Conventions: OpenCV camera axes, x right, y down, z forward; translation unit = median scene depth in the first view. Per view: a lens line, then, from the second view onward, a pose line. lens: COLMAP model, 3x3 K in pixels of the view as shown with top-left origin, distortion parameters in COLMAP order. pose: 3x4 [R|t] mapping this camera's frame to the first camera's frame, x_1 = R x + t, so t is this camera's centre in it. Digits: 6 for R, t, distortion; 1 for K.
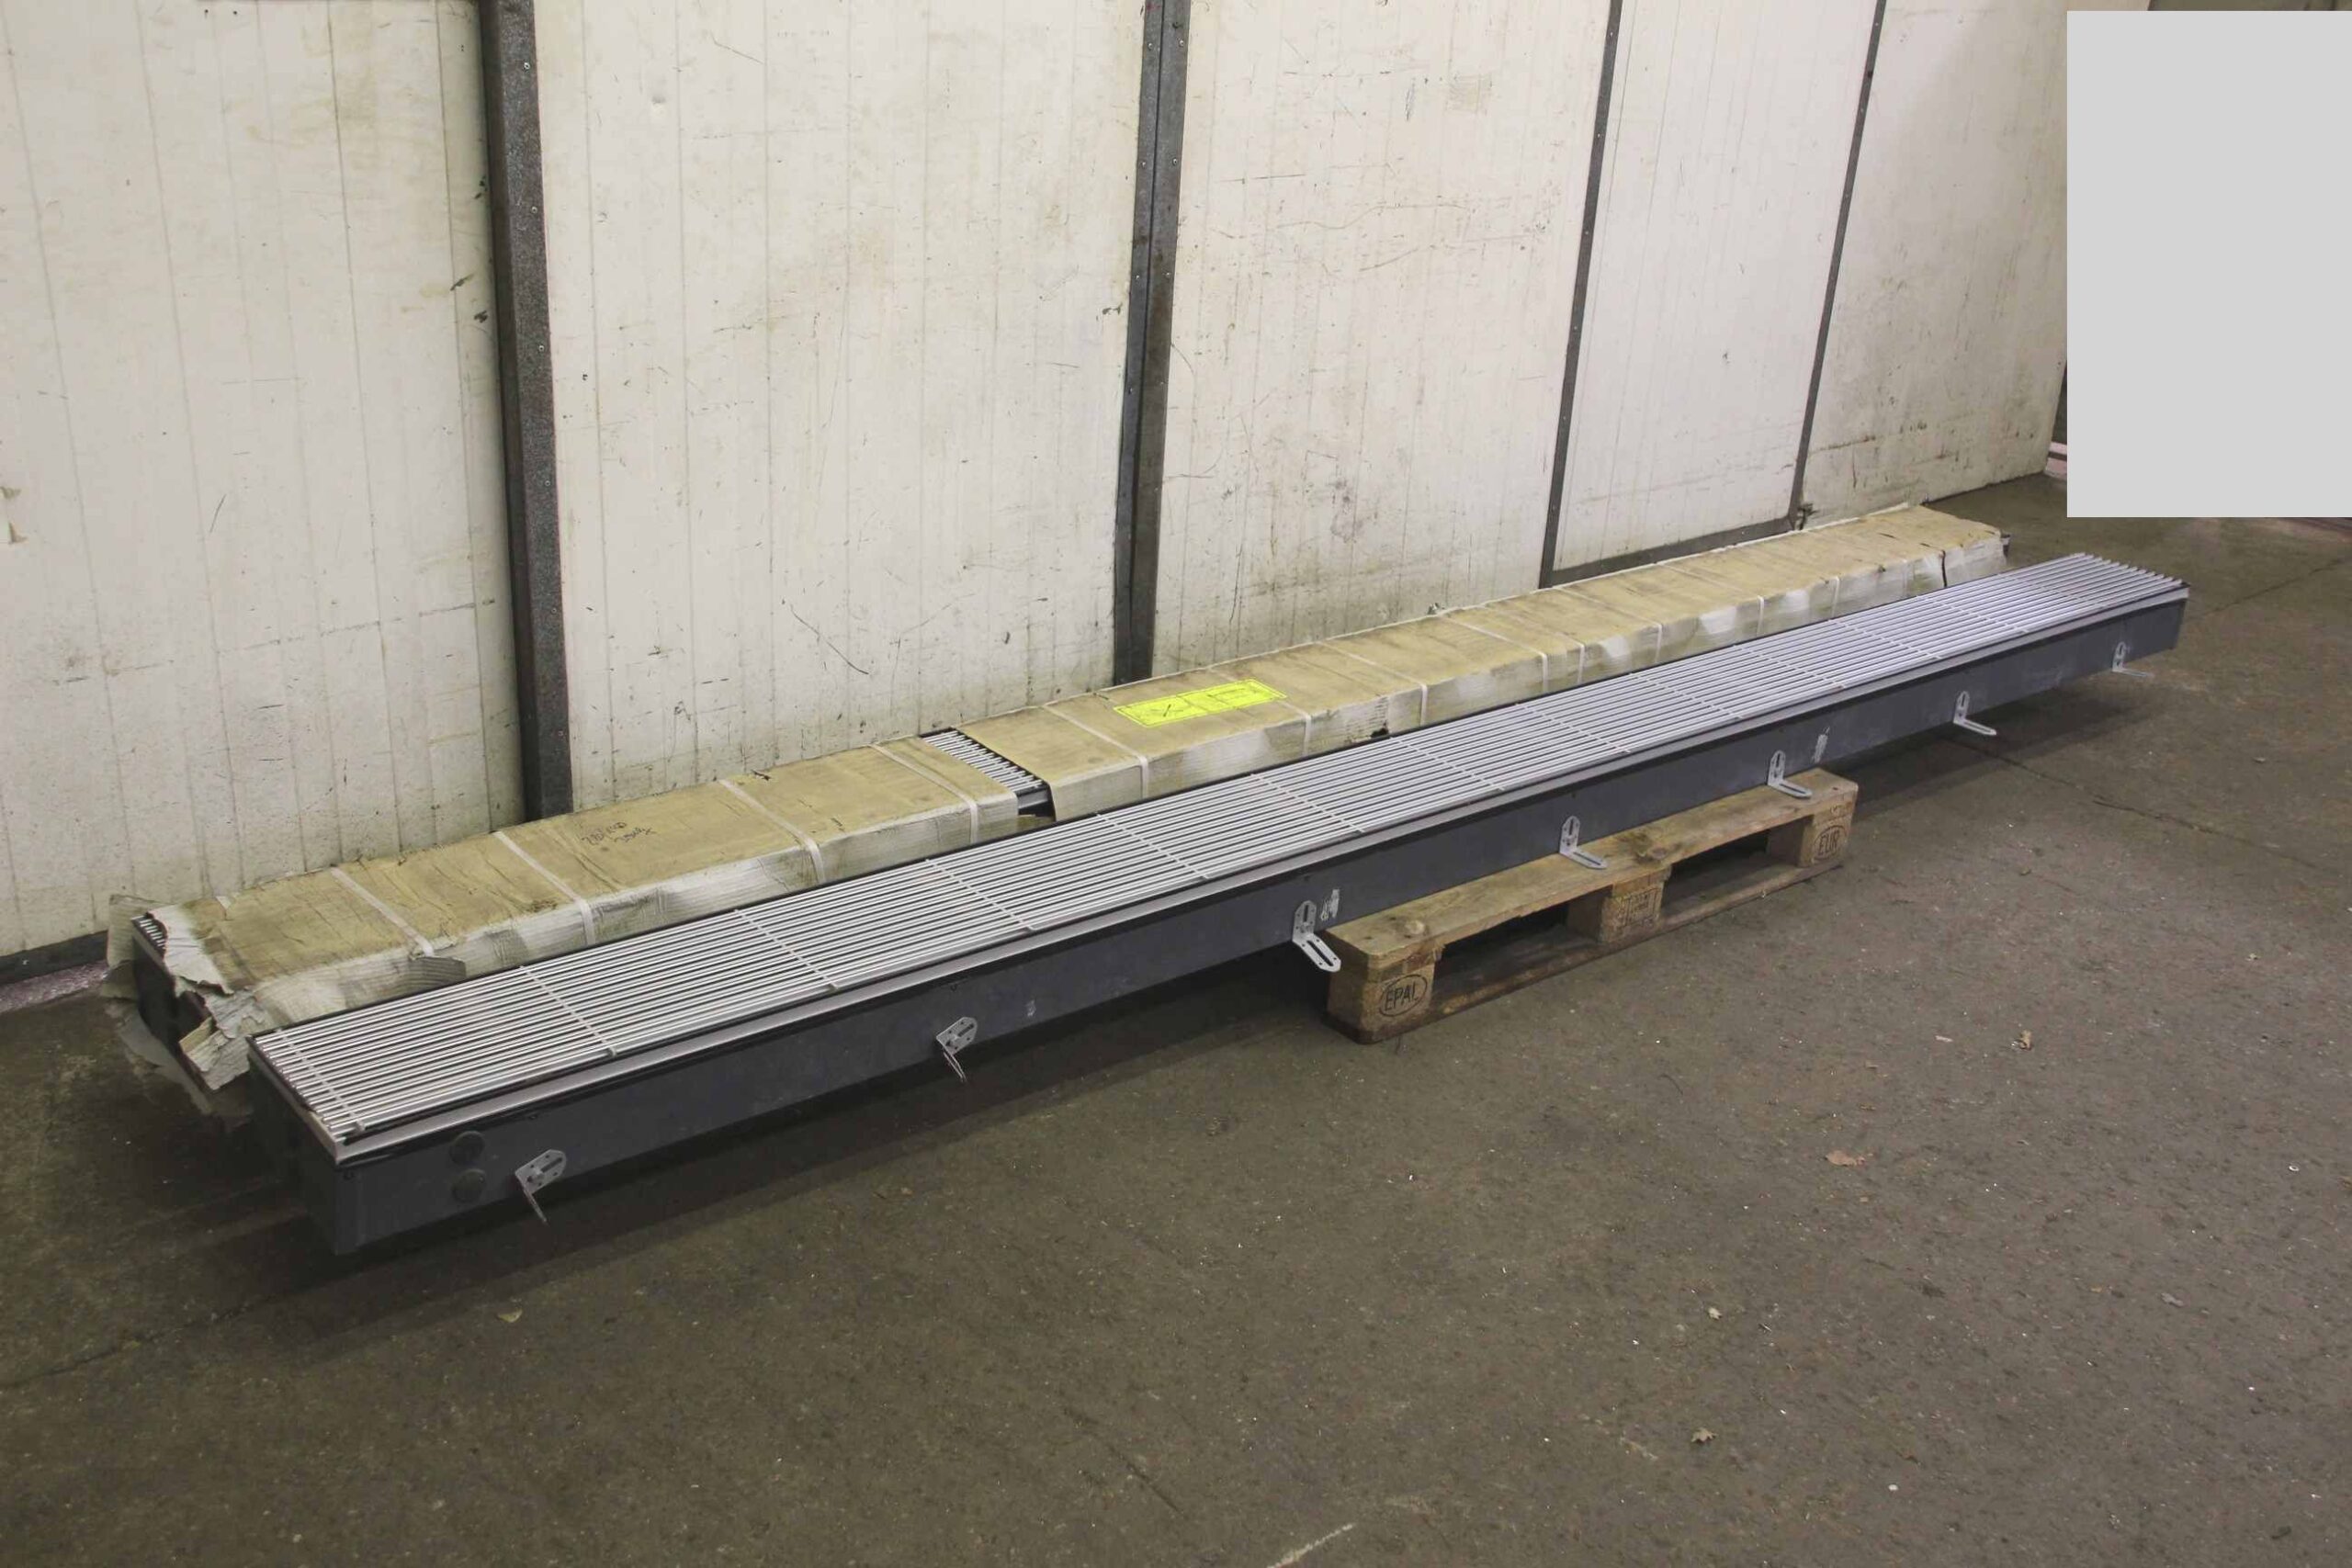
lens RADIAL K [[2310.7, 0, 1176.0], [0, 2310.7, 784.0], [0, 0, 1]] dist [-0.096960, 0.278959]
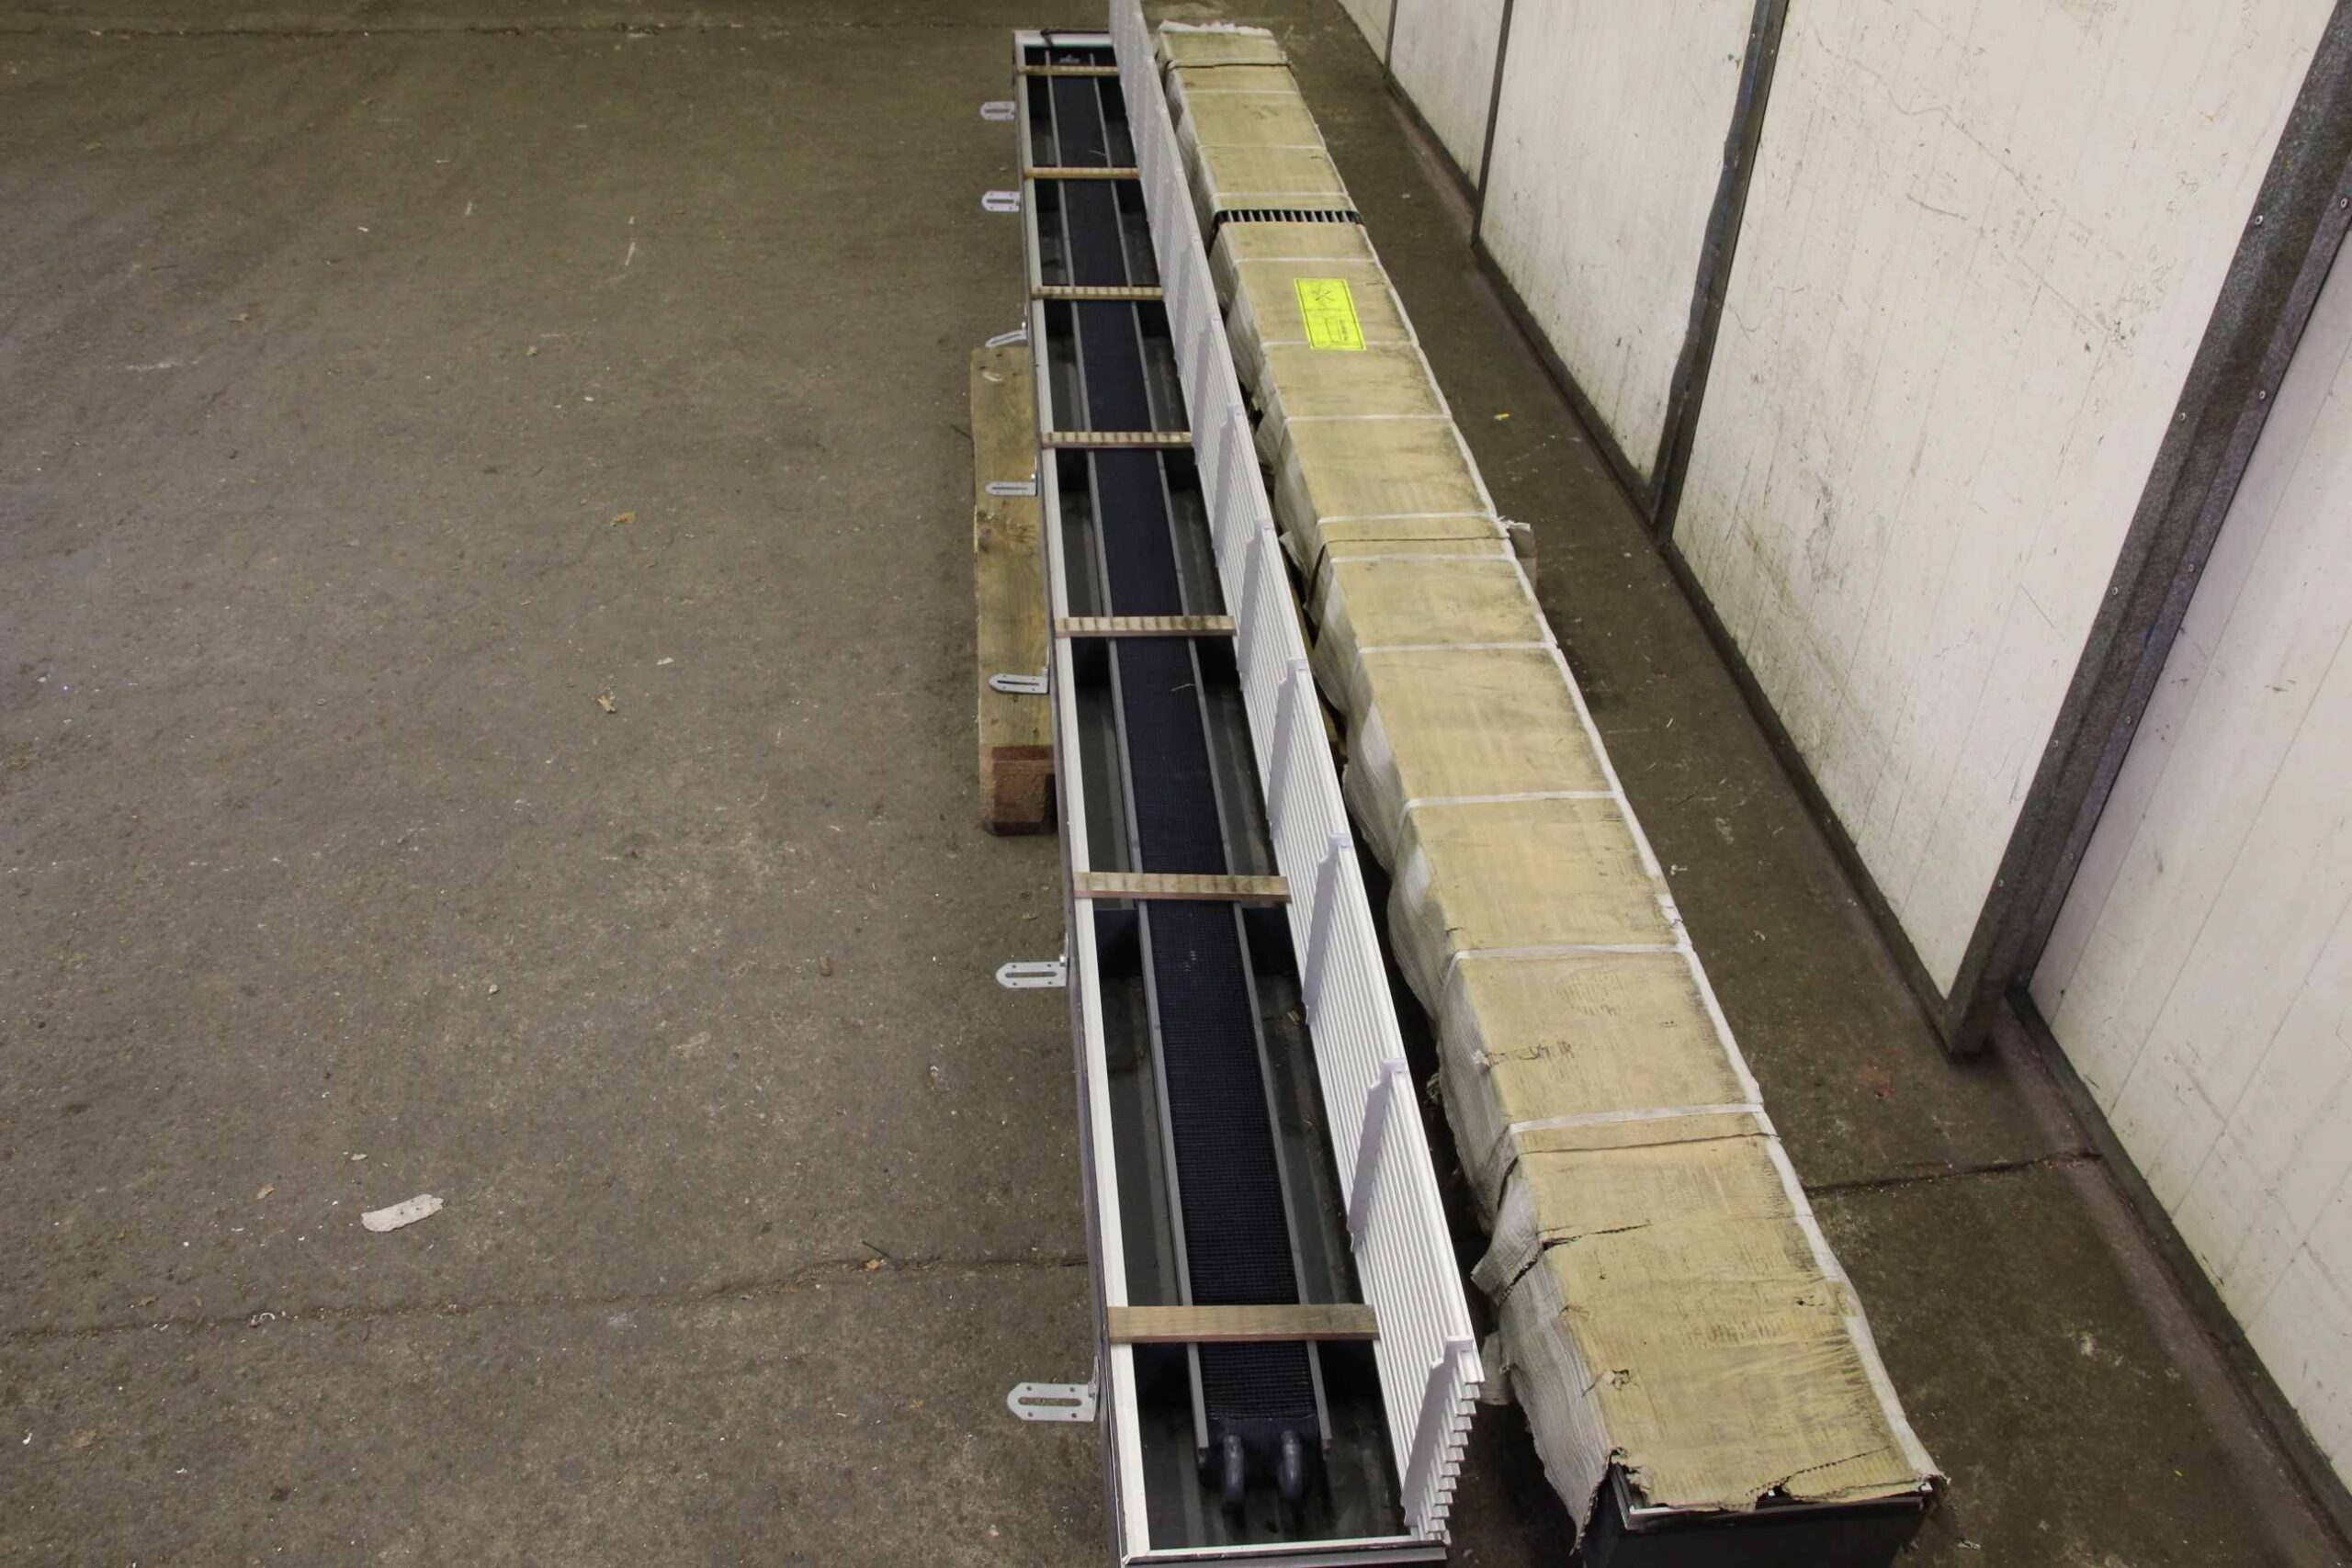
lens RADIAL K [[1951.3, 0, 1176.0], [0, 1951.3, 784.0], [0, 0, 1]] dist [-0.145976, 0.151109]
pose [[-0.560362, 0.434017, -0.705425, 0.716946], [-0.396697, 0.607019, 0.688593, -0.453815], [0.727067, 0.665701, -0.167978, 1.161100]]
